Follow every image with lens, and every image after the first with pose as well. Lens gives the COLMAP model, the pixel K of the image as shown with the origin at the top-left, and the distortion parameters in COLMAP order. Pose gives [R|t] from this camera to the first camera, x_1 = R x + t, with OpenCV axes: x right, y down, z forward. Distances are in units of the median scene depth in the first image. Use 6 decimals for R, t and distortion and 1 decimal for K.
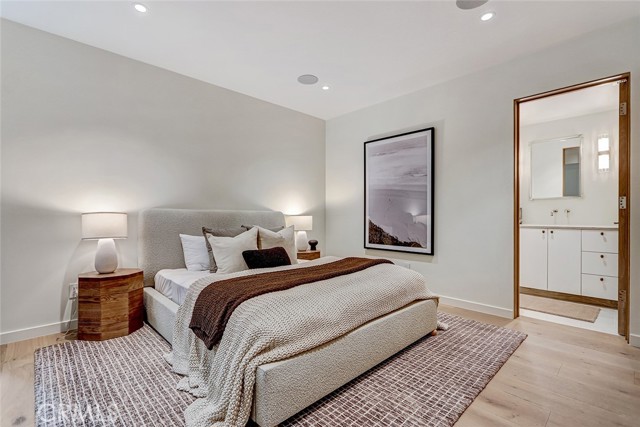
lens RADIAL K [[296.0, 0, 320.4], [0, 296.0, 218.1], [0, 0, 1]] dist [0.001966, 0.000136]
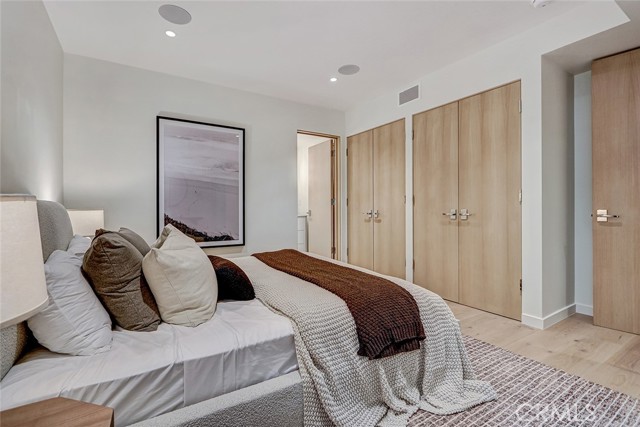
lens RADIAL K [[296.0, 0, 321.2], [0, 296.0, 210.3], [0, 0, 1]] dist [0.001966, 0.000136]
pose [[0.198923, -0.011400, 0.979949, -0.628568], [0.010080, 0.999903, 0.009586, -0.011237], [-0.979963, 0.007971, 0.199018, 0.494338]]
